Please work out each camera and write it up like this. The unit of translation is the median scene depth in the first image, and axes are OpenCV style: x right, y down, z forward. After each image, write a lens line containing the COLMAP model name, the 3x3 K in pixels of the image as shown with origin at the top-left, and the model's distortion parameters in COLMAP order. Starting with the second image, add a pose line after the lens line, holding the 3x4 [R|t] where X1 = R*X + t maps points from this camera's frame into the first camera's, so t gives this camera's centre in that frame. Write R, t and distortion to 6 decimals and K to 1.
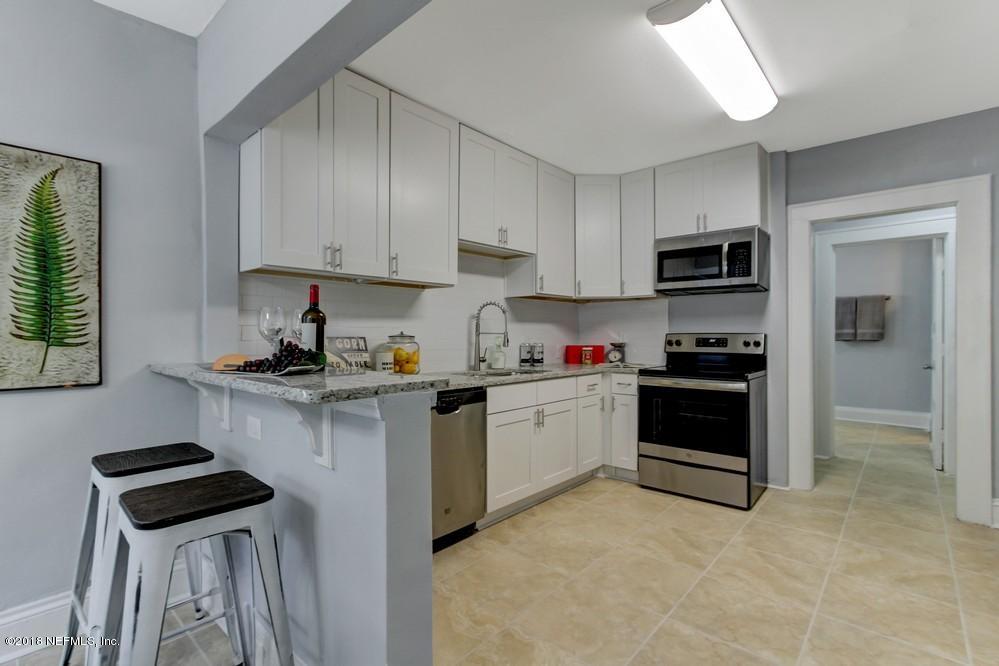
lens RADIAL K [[459.2, 0, 497.0], [0, 459.2, 337.3], [0, 0, 1]] dist [-0.004853, -0.000322]
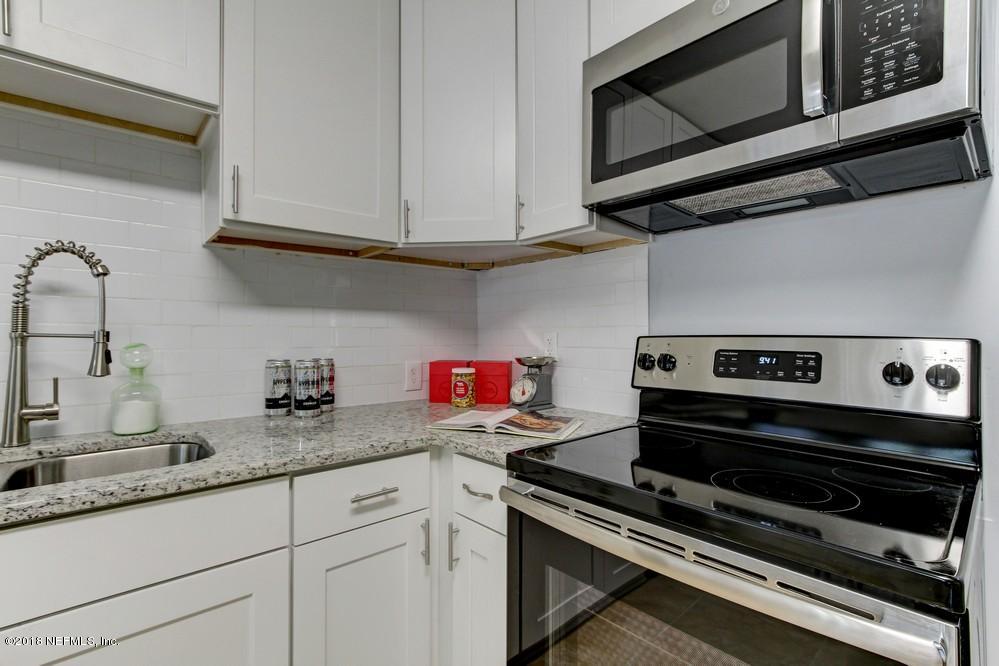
lens RADIAL K [[464.0, 0, 496.3], [0, 464.0, 330.6], [0, 0, 1]] dist [-0.002821, -0.000058]
pose [[0.992109, 0.001577, -0.125366, 0.344112], [-0.003301, 0.999903, -0.013547, -0.008099], [0.125333, 0.013854, 0.992018, 0.701937]]
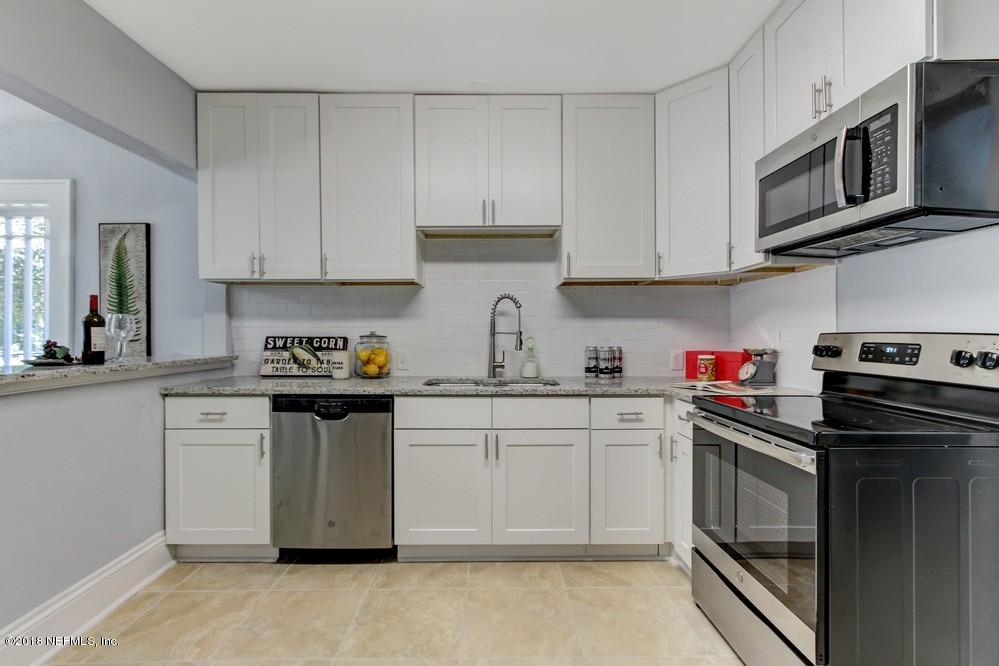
lens RADIAL K [[459.2, 0, 497.0], [0, 459.2, 337.3], [0, 0, 1]] dist [-0.004853, -0.000322]
pose [[0.676475, 0.007191, -0.736431, 0.570665], [-0.004683, 0.999974, 0.005462, -0.005239], [0.736451, -0.000246, 0.676491, 0.440156]]
